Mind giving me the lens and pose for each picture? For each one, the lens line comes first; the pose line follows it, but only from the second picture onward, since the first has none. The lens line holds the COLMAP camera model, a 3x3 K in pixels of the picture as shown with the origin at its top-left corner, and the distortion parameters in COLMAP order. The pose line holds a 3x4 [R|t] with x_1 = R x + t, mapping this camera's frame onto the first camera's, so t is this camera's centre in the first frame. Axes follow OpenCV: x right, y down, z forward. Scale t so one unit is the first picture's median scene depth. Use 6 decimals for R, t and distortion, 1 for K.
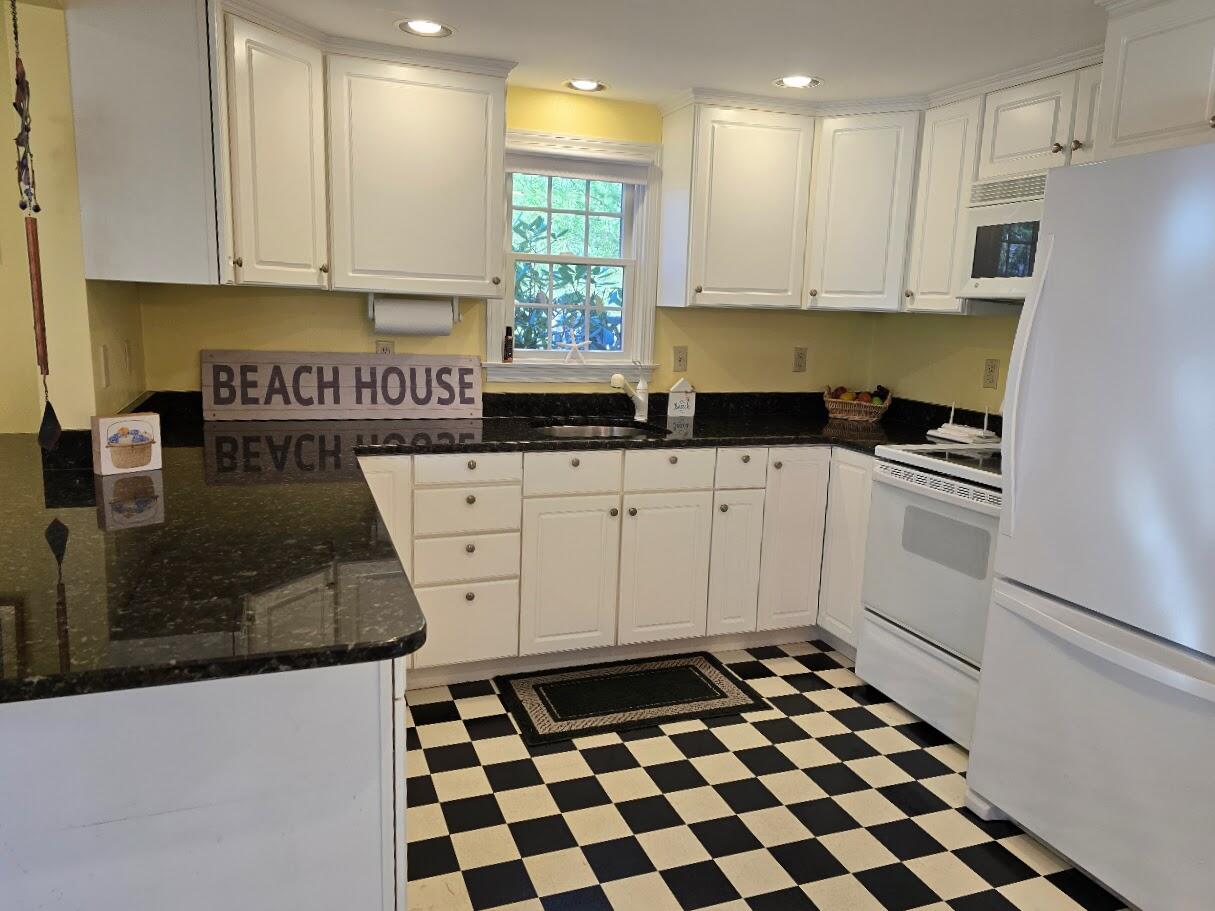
lens RADIAL K [[856.7, 0, 600.7], [0, 856.7, 457.3], [0, 0, 1]] dist [0.084465, -0.056099]
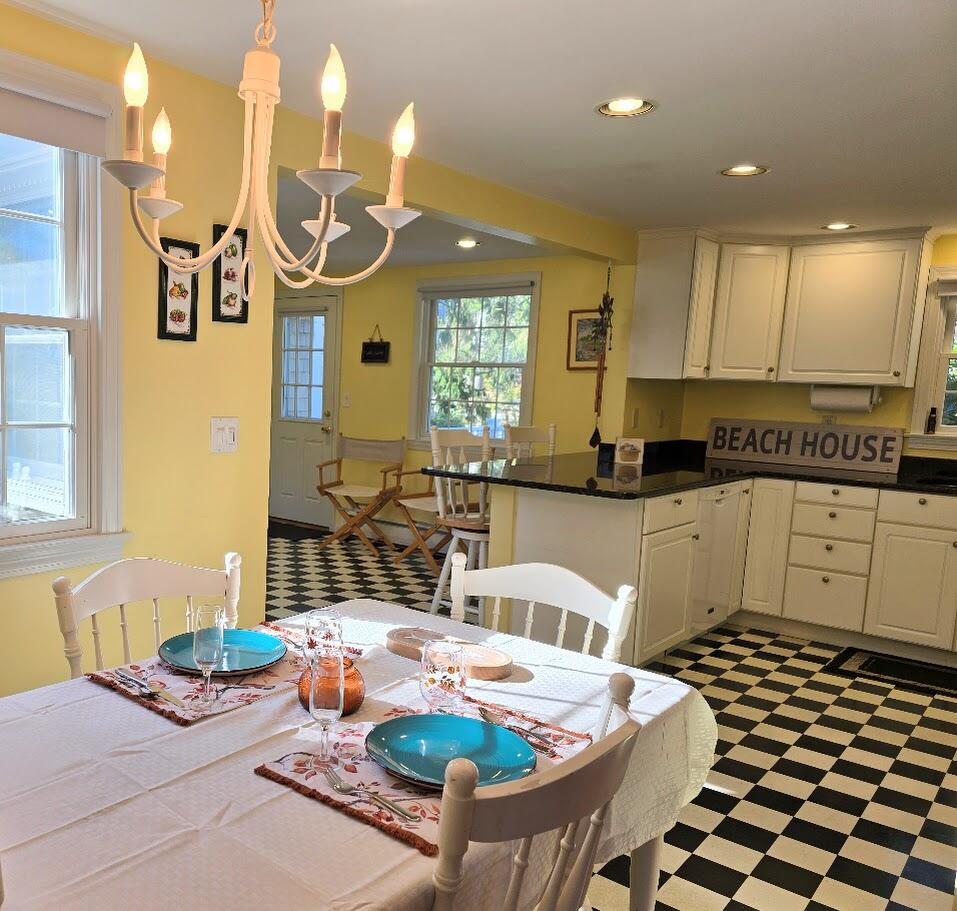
lens RADIAL K [[855.9, 0, 322.1], [0, 855.9, 485.8], [0, 0, 1]] dist [0.085605, -0.086288]
pose [[0.458594, 0.091410, -0.883932, 0.729812], [-0.174826, 0.984537, 0.011112, 0.127858], [0.871279, 0.149438, 0.467484, -0.479237]]
